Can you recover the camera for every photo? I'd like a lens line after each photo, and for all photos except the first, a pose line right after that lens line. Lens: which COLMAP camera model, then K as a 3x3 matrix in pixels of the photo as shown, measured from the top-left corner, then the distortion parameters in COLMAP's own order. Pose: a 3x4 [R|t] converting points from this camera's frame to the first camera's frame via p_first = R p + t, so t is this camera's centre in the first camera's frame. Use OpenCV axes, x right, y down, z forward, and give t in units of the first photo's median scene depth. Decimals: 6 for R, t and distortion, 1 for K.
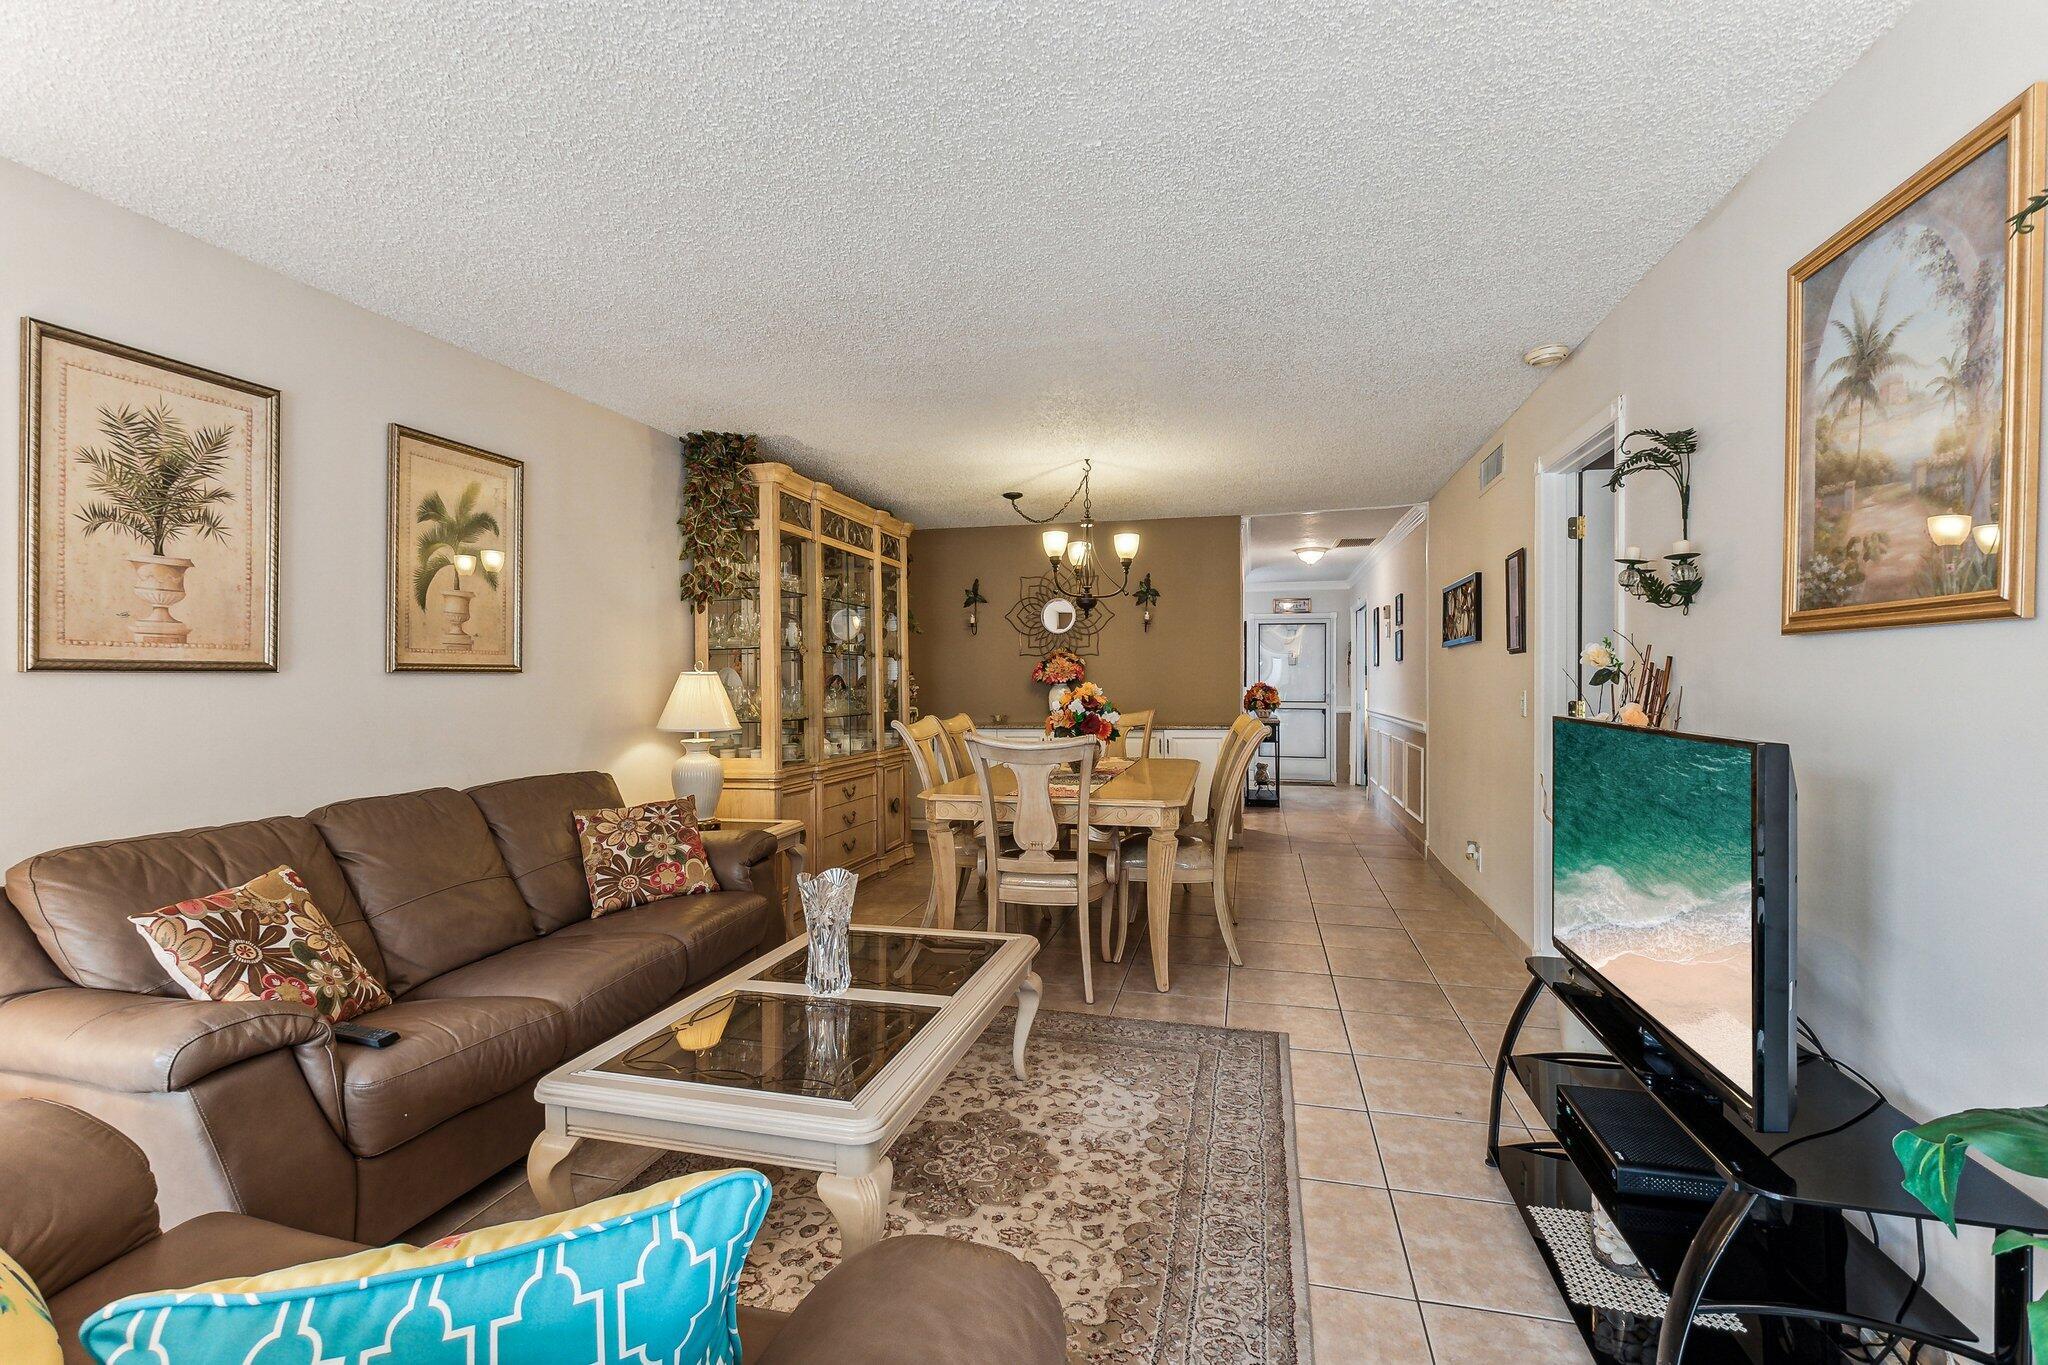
lens RADIAL K [[919.7, 0, 1016.2], [0, 919.7, 677.4], [0, 0, 1]] dist [-0.004837, 0.001330]
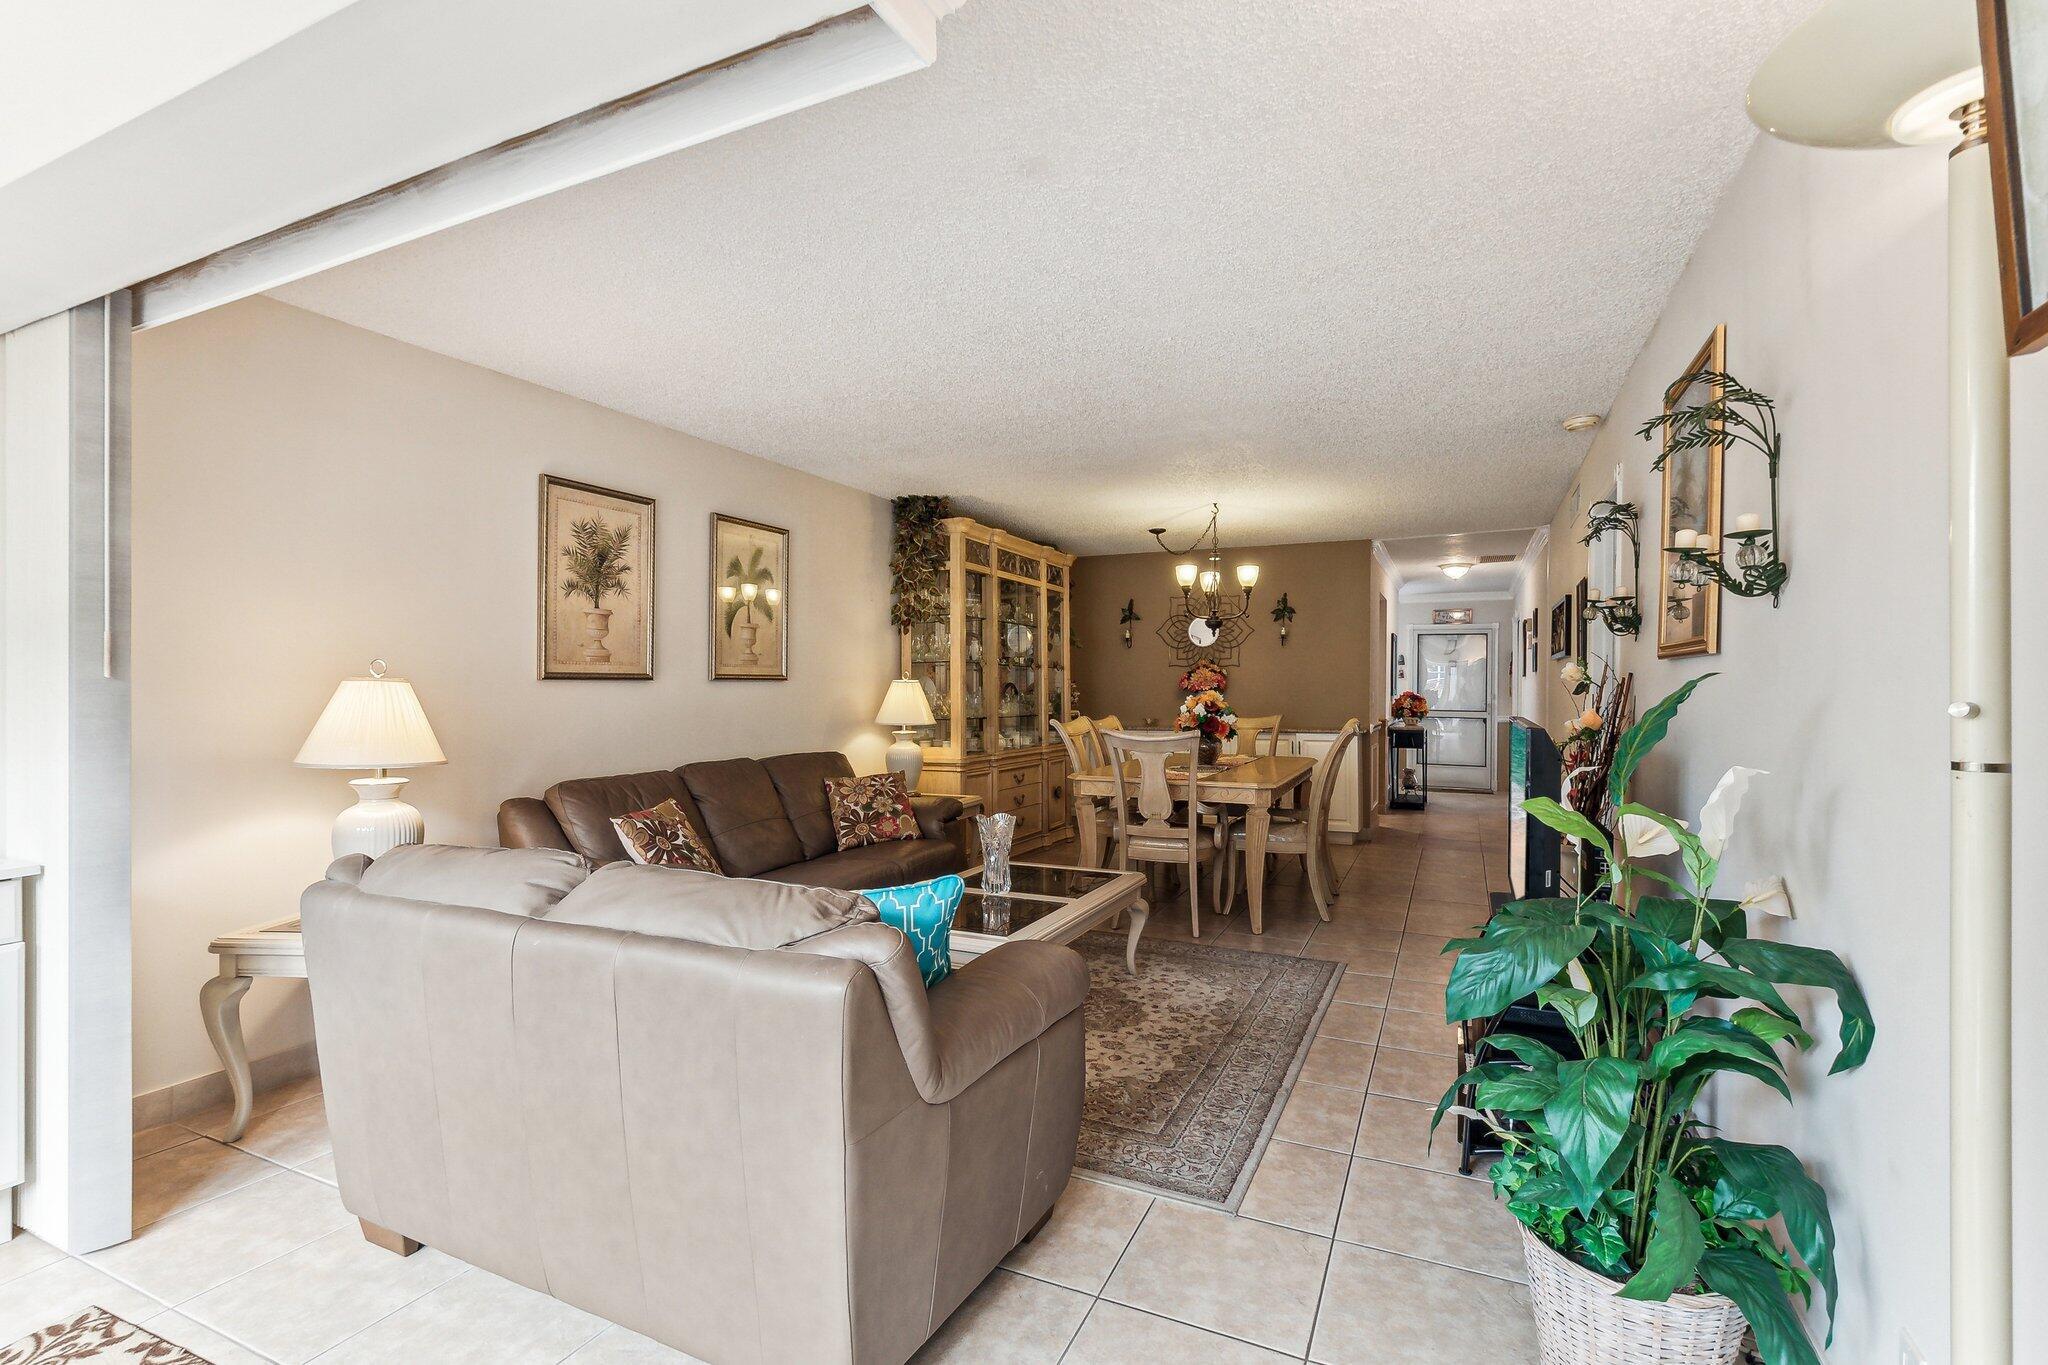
lens RADIAL K [[919.7, 0, 1019.4], [0, 919.7, 701.2], [0, 0, 1]] dist [-0.004837, 0.001330]
pose [[0.981837, 0.009132, -0.189506, 0.076251], [-0.005679, 0.999808, 0.018758, -0.001803], [0.189641, -0.017342, 0.981700, -0.308504]]
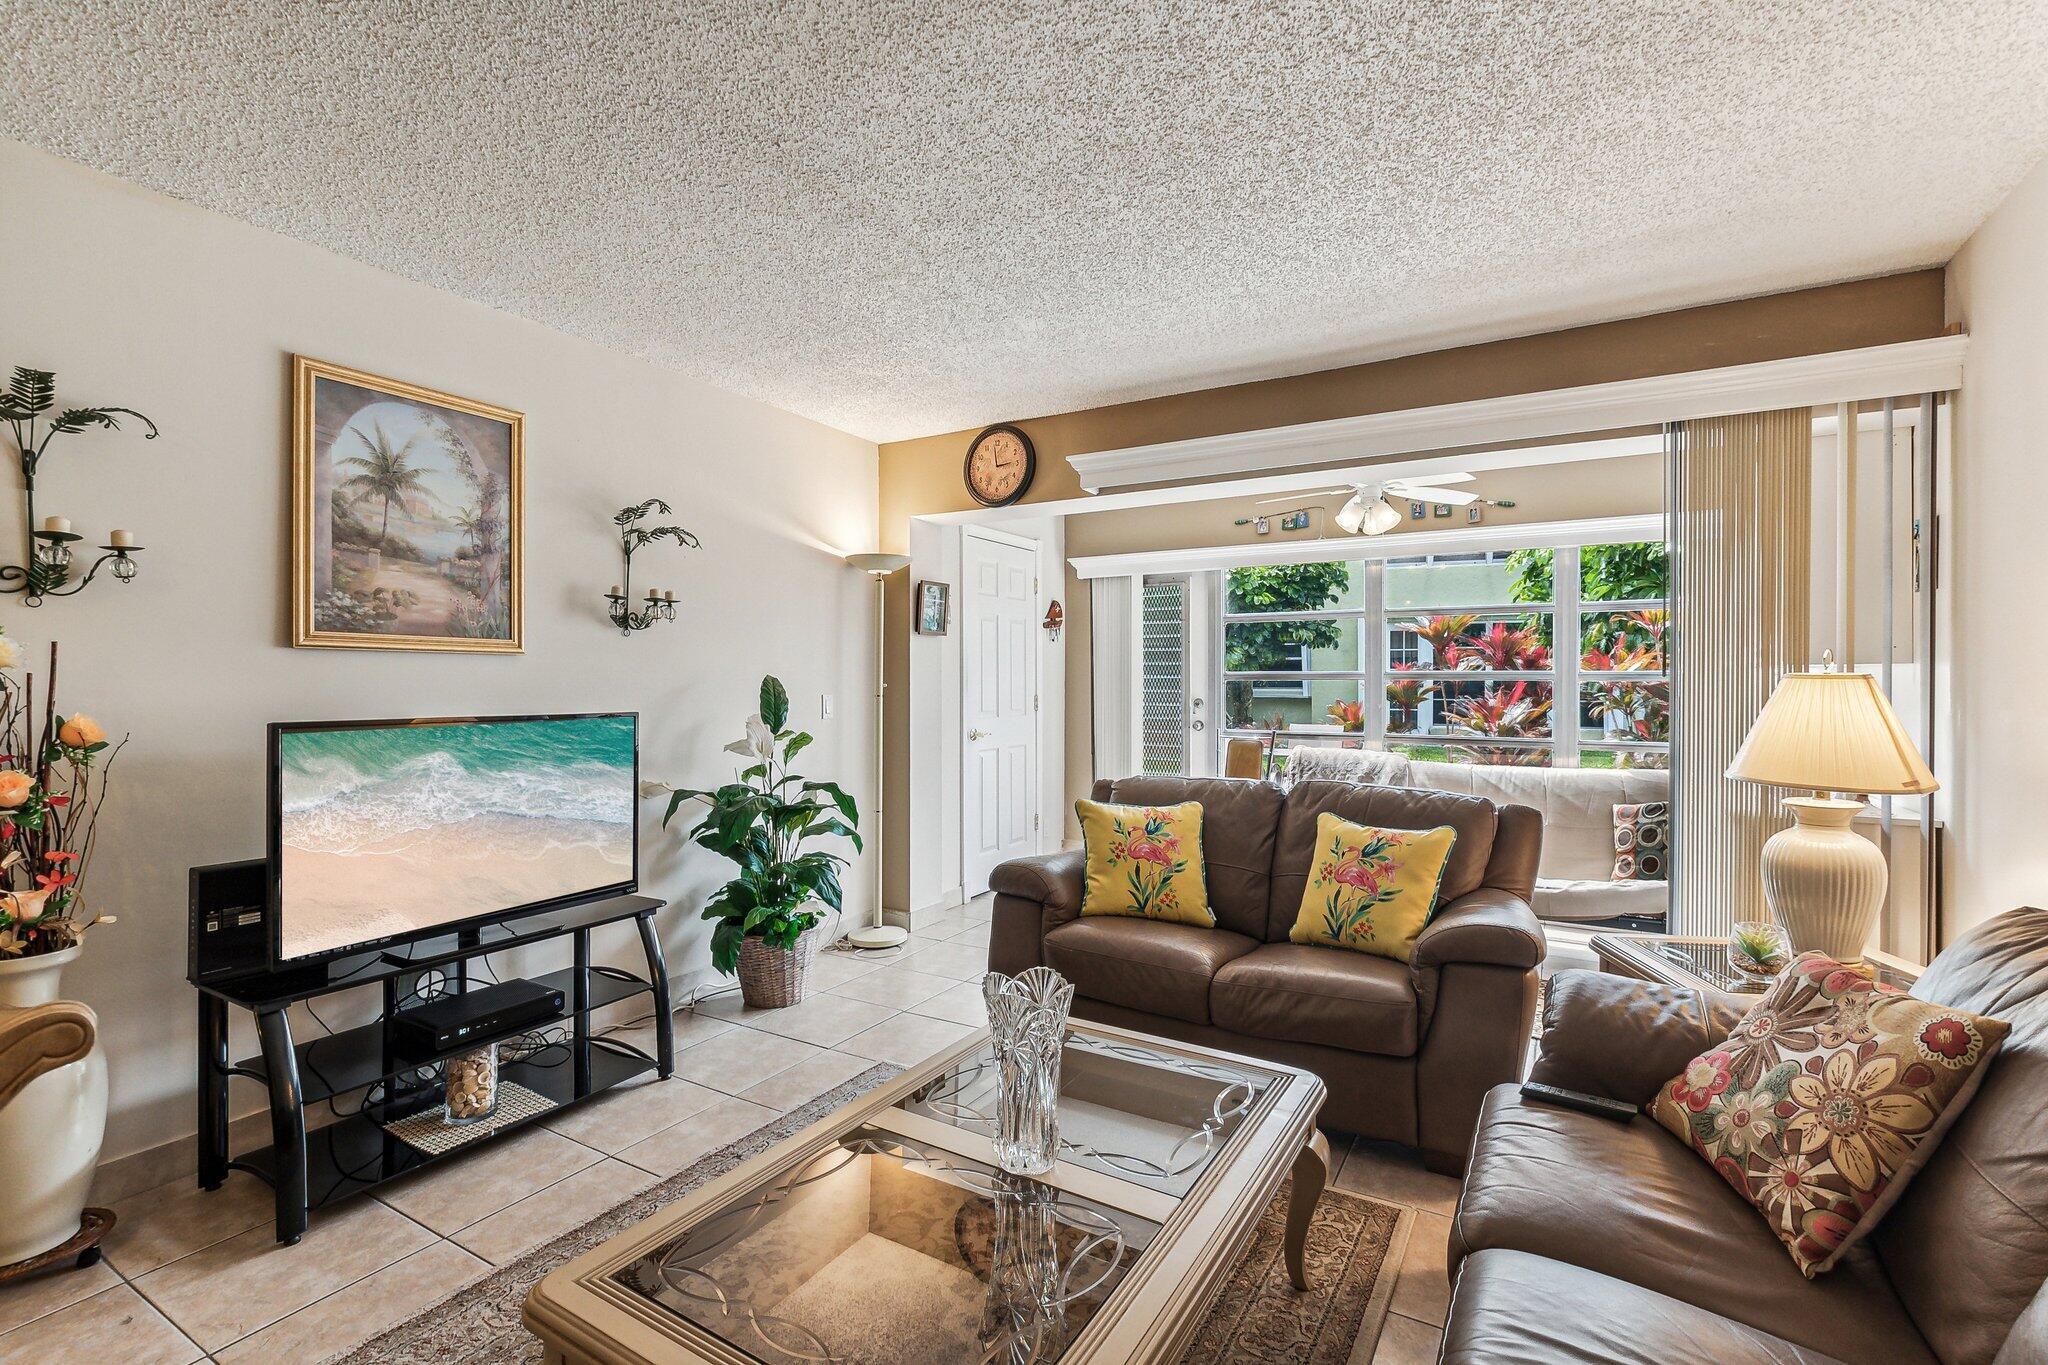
lens RADIAL K [[919.7, 0, 1014.5], [0, 919.7, 679.9], [0, 0, 1]] dist [-0.004837, 0.001330]
pose [[-0.958544, 0.002269, 0.284936, -0.248311], [0.001231, 0.999992, -0.003824, 0.002248], [-0.284943, -0.003315, -0.958539, 1.058196]]
